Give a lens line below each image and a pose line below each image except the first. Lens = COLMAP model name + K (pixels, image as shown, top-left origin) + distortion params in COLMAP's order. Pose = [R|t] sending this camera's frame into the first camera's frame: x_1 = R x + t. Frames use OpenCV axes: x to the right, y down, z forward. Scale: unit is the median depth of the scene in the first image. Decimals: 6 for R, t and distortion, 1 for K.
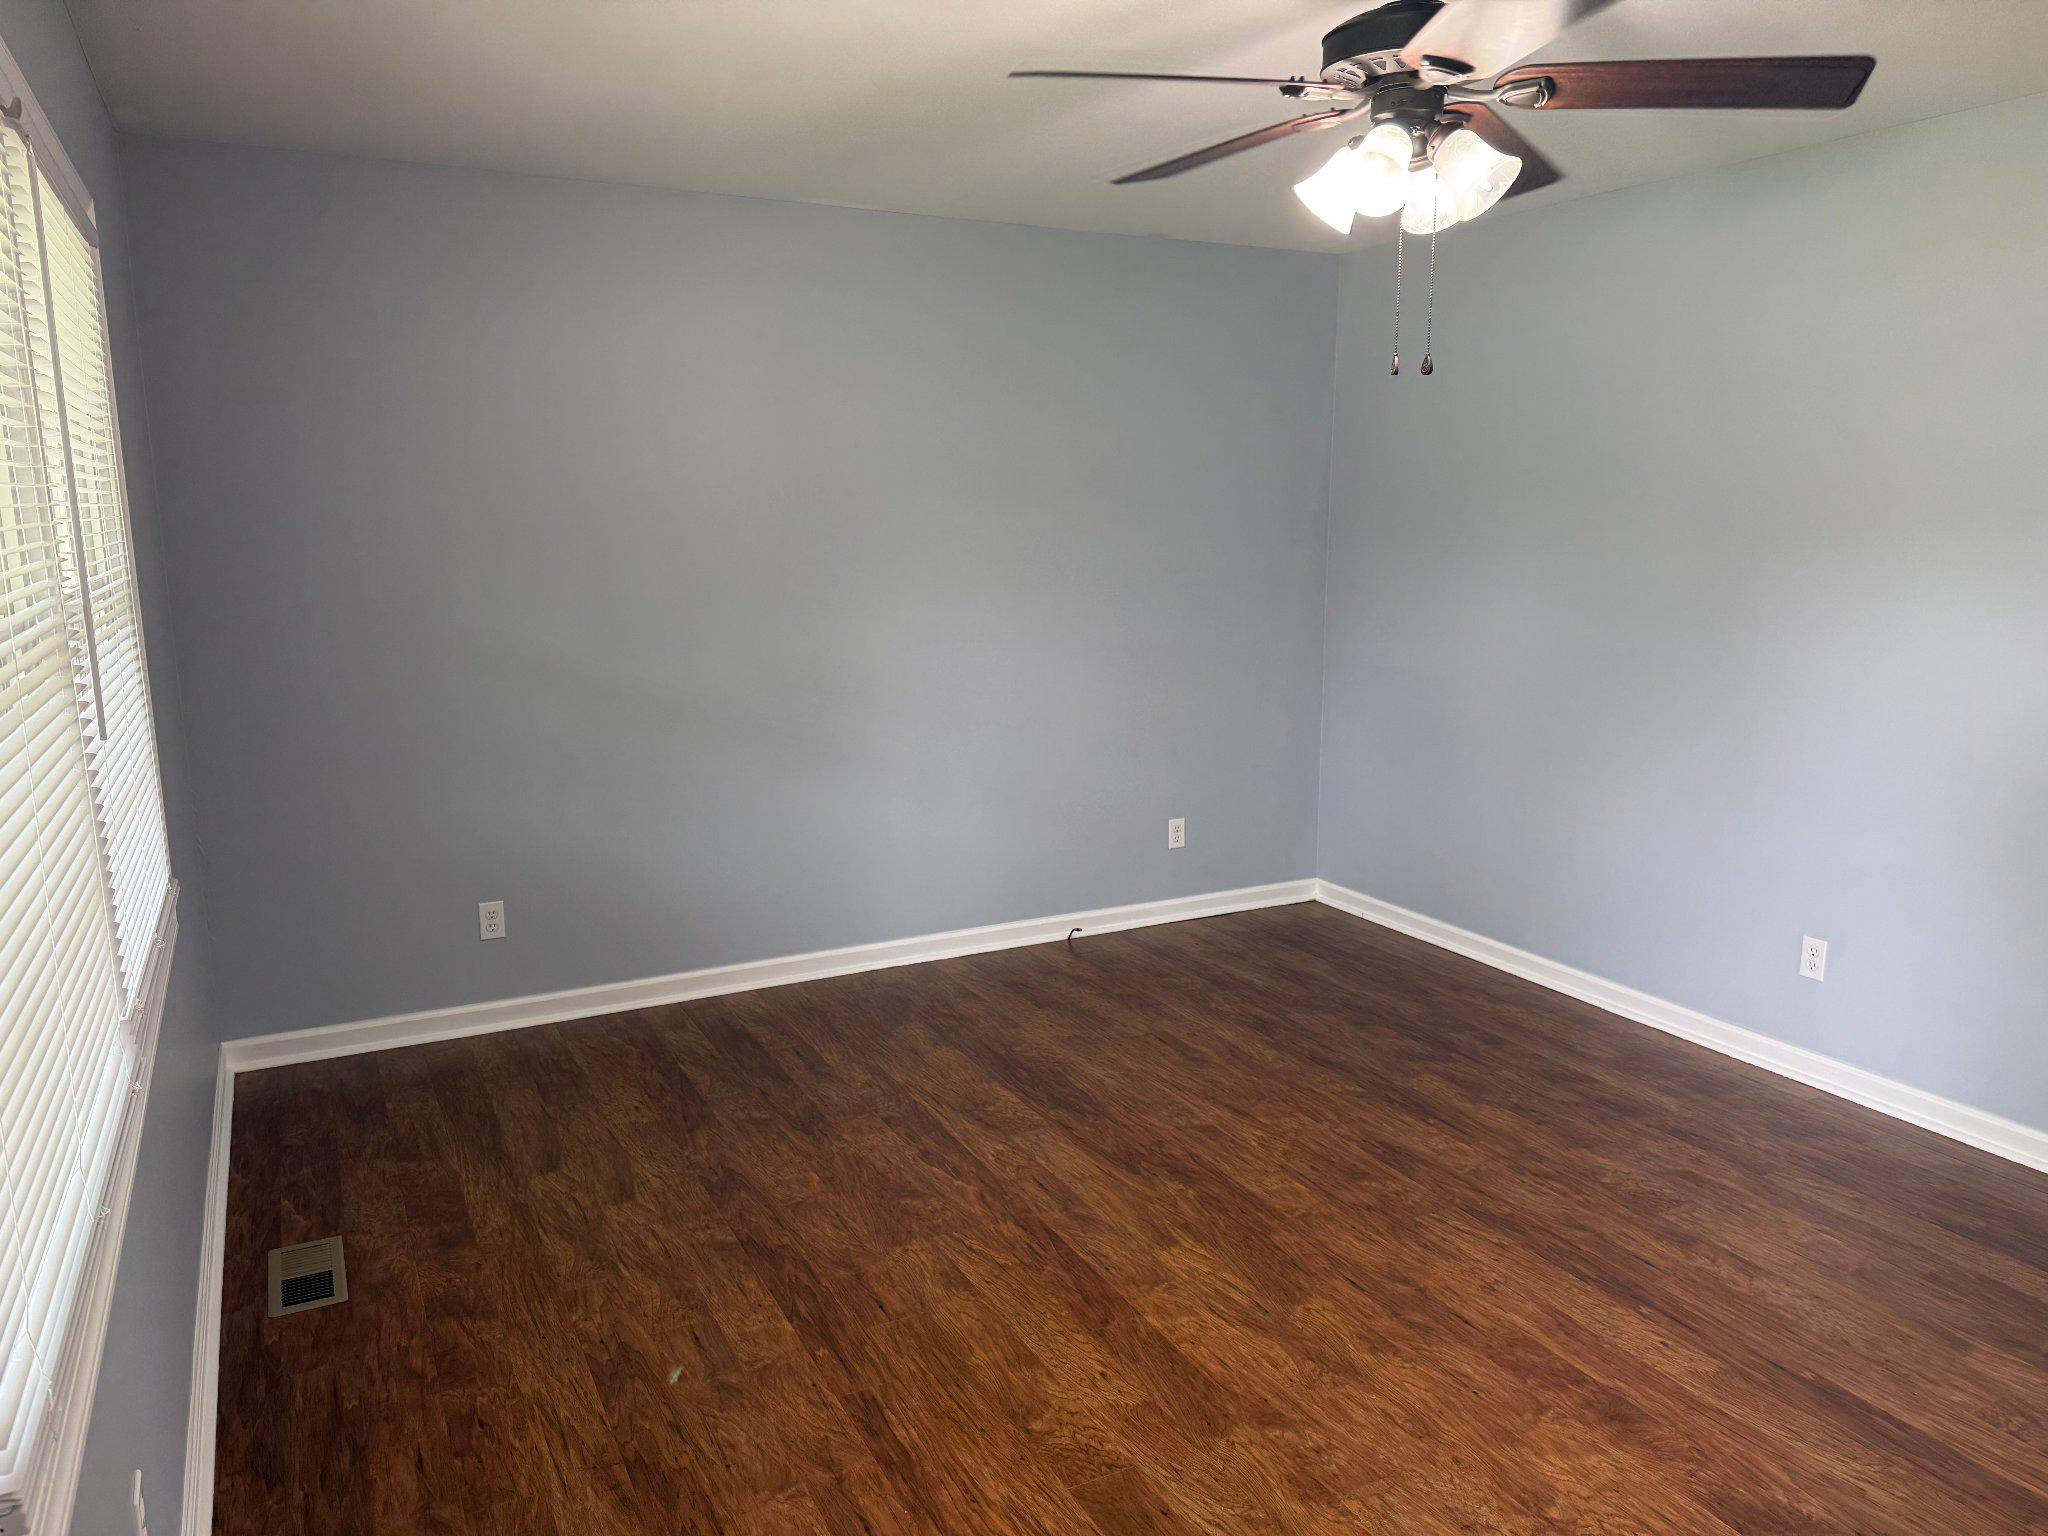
lens RADIAL K [[1431.8, 0, 1026.5], [0, 1431.8, 767.3], [0, 0, 1]] dist [0.069389, -0.091164]
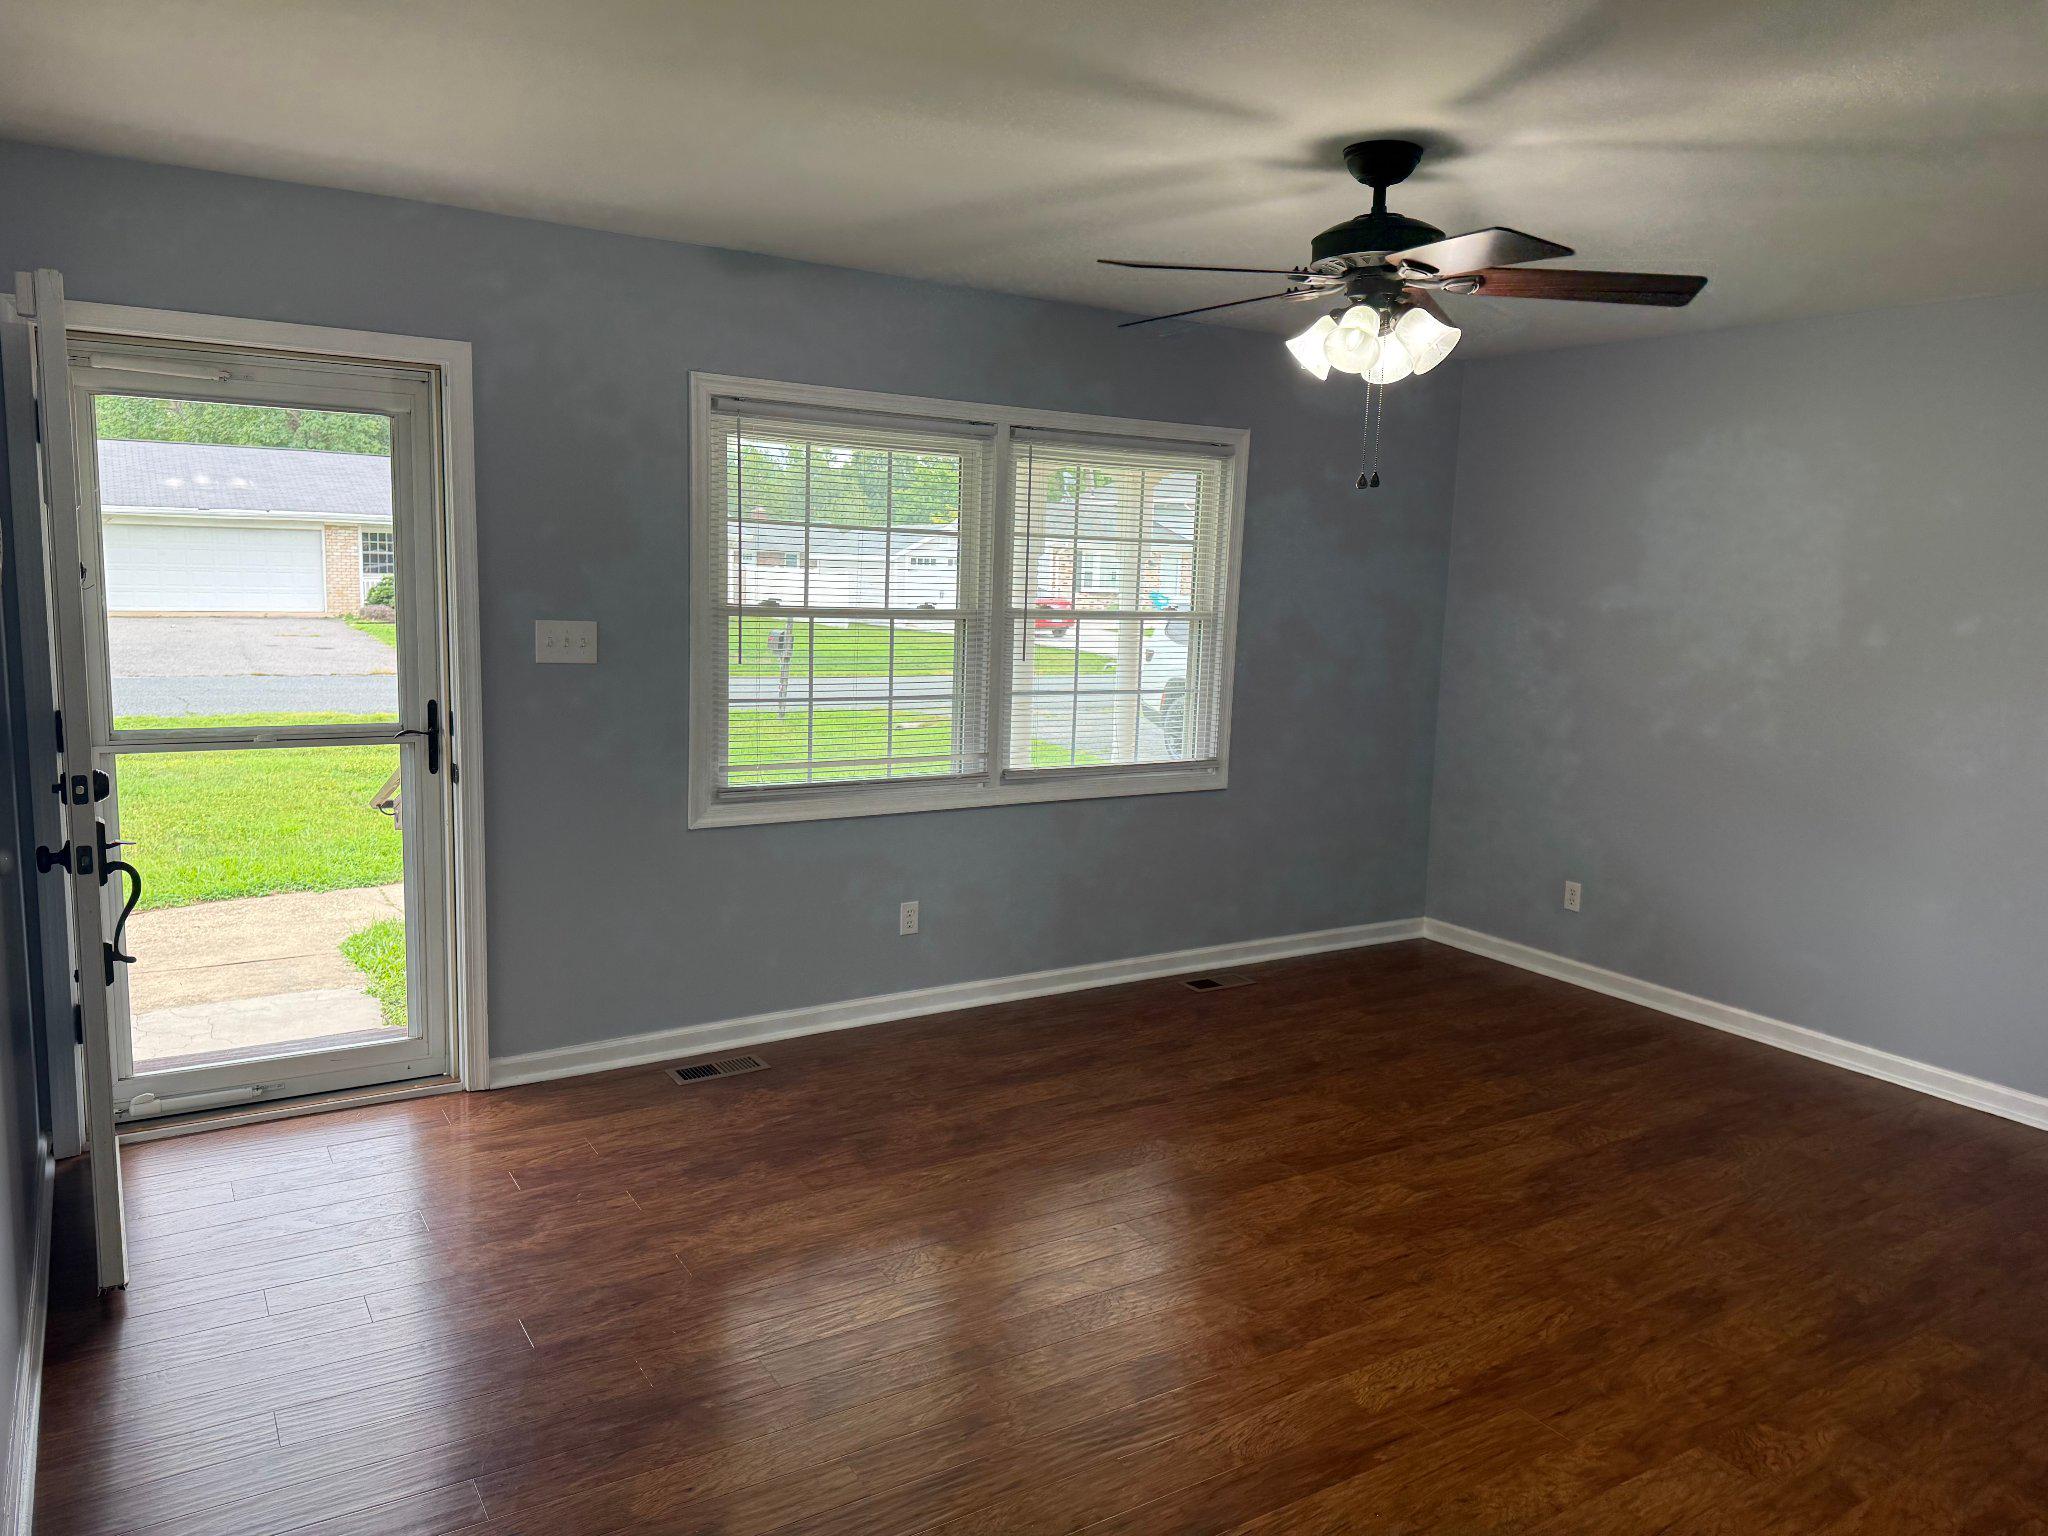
lens RADIAL K [[1431.8, 0, 1014.0], [0, 1431.8, 770.0], [0, 0, 1]] dist [0.069389, -0.091164]
pose [[0.088440, 0.155049, -0.983940, 1.111243], [-0.213516, 0.967801, 0.133314, -0.093265], [0.972928, 0.198296, 0.118698, 0.417224]]
